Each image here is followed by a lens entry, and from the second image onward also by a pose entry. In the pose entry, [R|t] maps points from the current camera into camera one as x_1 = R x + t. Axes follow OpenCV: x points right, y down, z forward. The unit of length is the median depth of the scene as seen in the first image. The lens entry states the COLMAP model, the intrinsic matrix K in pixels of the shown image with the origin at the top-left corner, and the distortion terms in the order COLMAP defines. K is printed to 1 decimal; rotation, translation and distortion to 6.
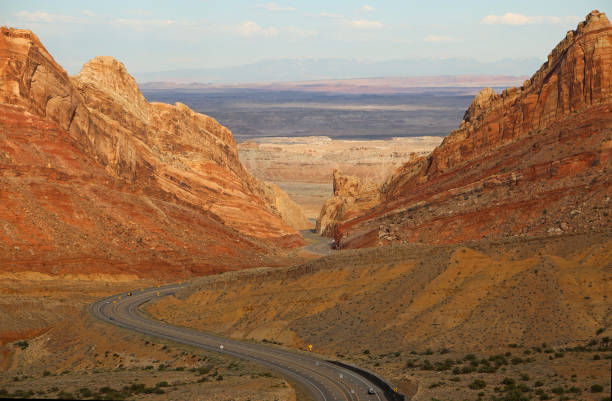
lens RADIAL K [[1655.5, 0, 306.0], [0, 1655.5, 200.5], [0, 0, 1]] dist [0.556846, -0.002761]
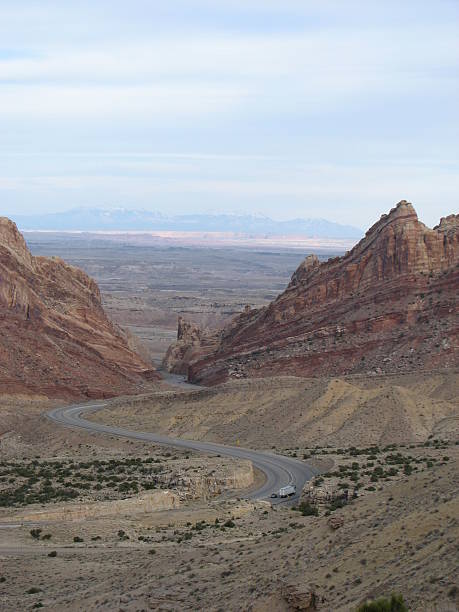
lens RADIAL K [[1575.2, 0, 229.5], [0, 1575.2, 306.0], [0, 0, 1]] dist [0.087301, 0.283008]
pose [[0.995983, 0.039504, 0.080357, -0.050058], [-0.037495, 0.998949, -0.026356, 0.002224], [-0.081313, 0.023237, 0.996418, -0.158490]]
